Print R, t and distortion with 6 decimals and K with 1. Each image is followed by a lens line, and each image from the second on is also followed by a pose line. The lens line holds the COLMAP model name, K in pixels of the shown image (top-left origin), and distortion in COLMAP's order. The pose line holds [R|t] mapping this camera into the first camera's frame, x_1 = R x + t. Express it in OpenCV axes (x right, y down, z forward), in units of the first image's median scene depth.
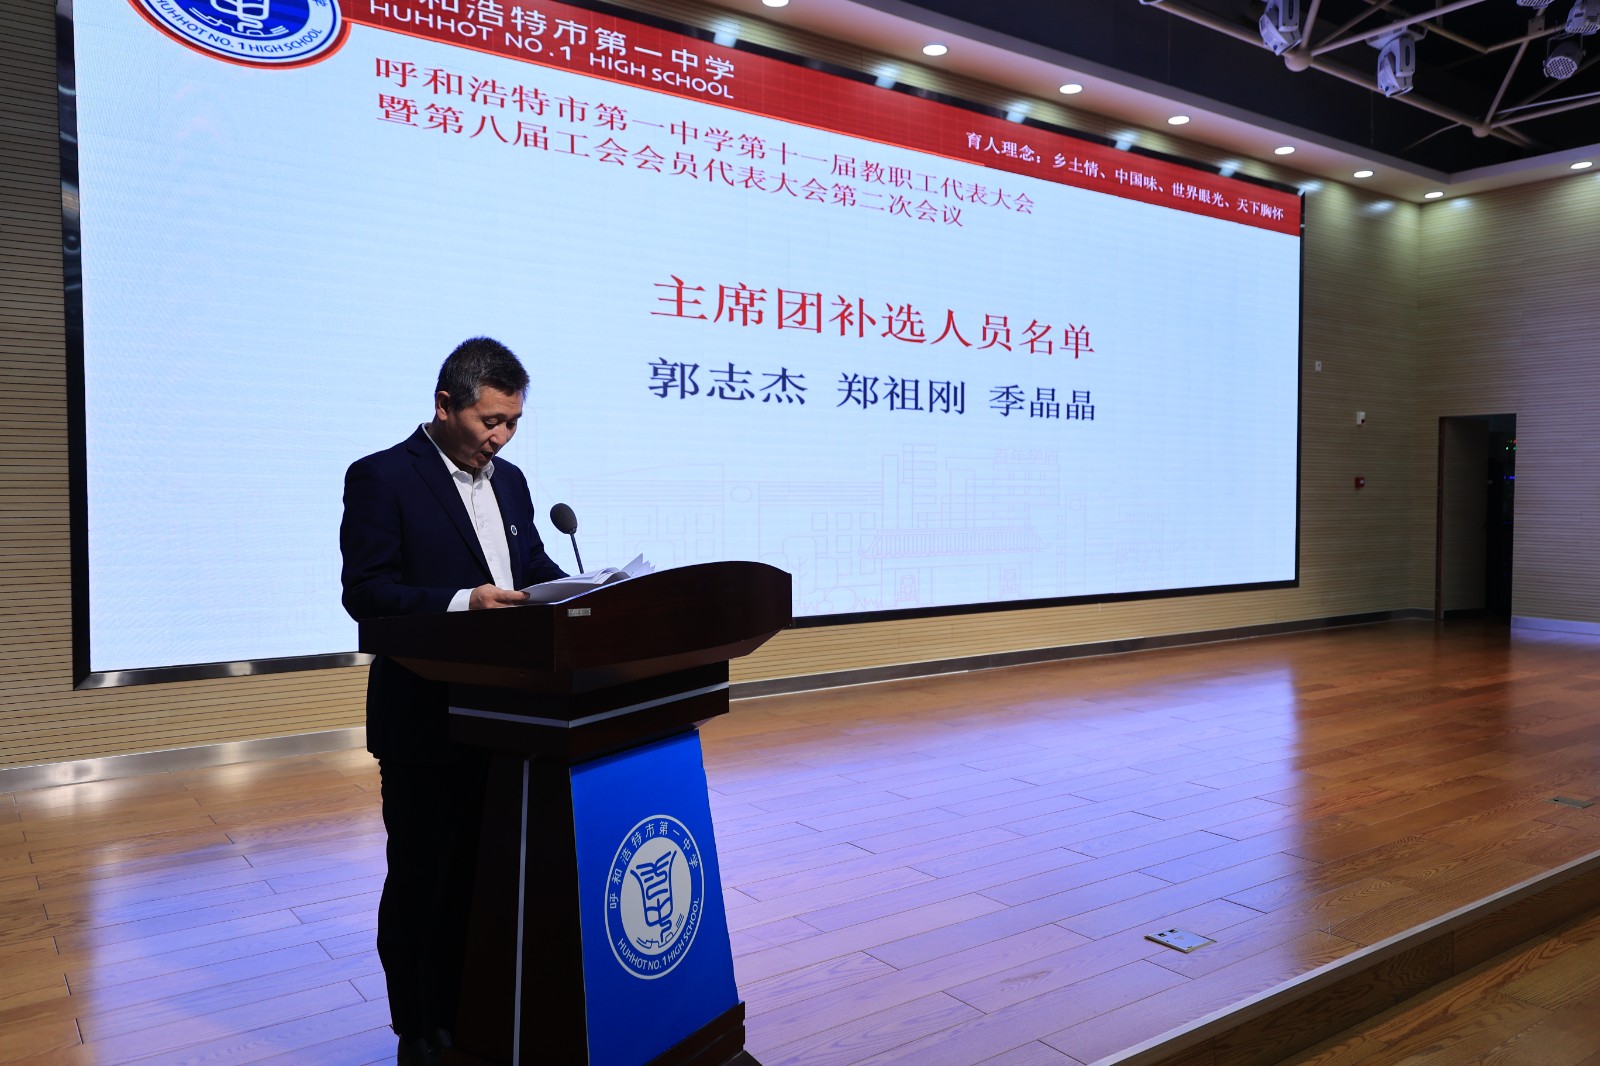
lens RADIAL K [[1186.3, 0, 798.5], [0, 1186.3, 532.1], [0, 0, 1]] dist [0.004083, 0.000424]
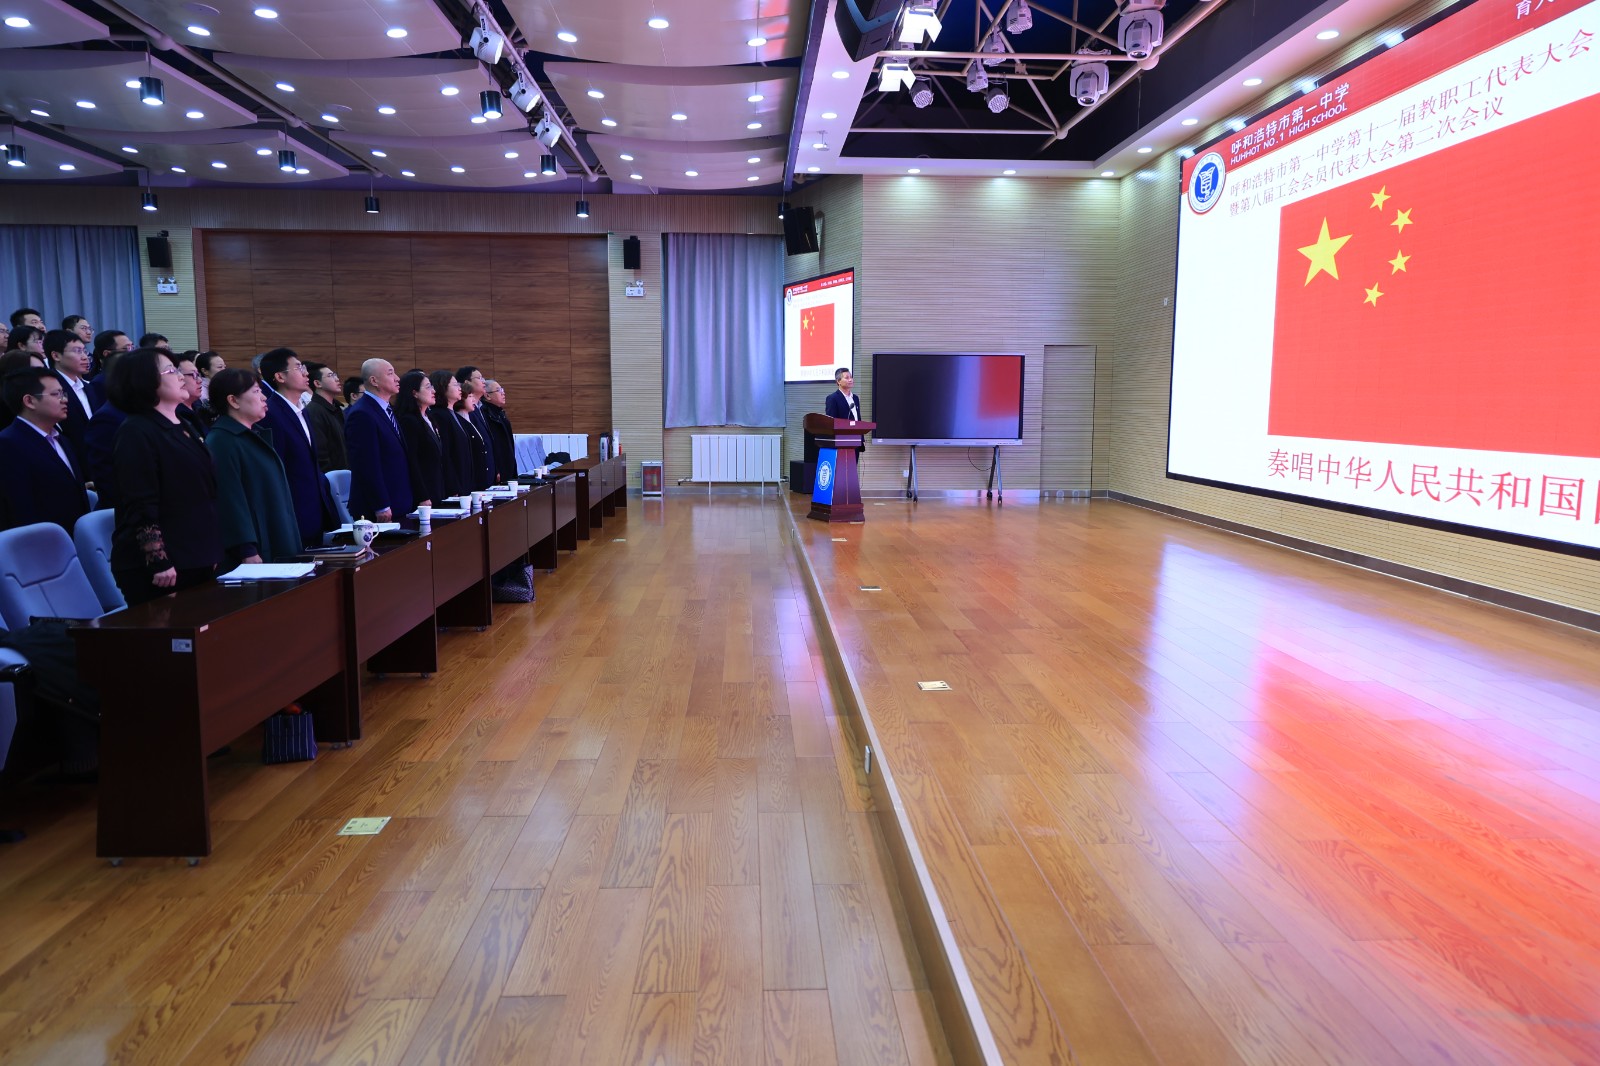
lens RADIAL K [[1079.6, 0, 799.7], [0, 1079.6, 531.8], [0, 0, 1]] dist [0.001083, -0.000235]
pose [[-0.546689, 0.095159, -0.831911, 1.253297], [-0.037015, 0.989804, 0.137545, -0.034287], [0.836517, 0.105987, -0.537593, 1.107062]]
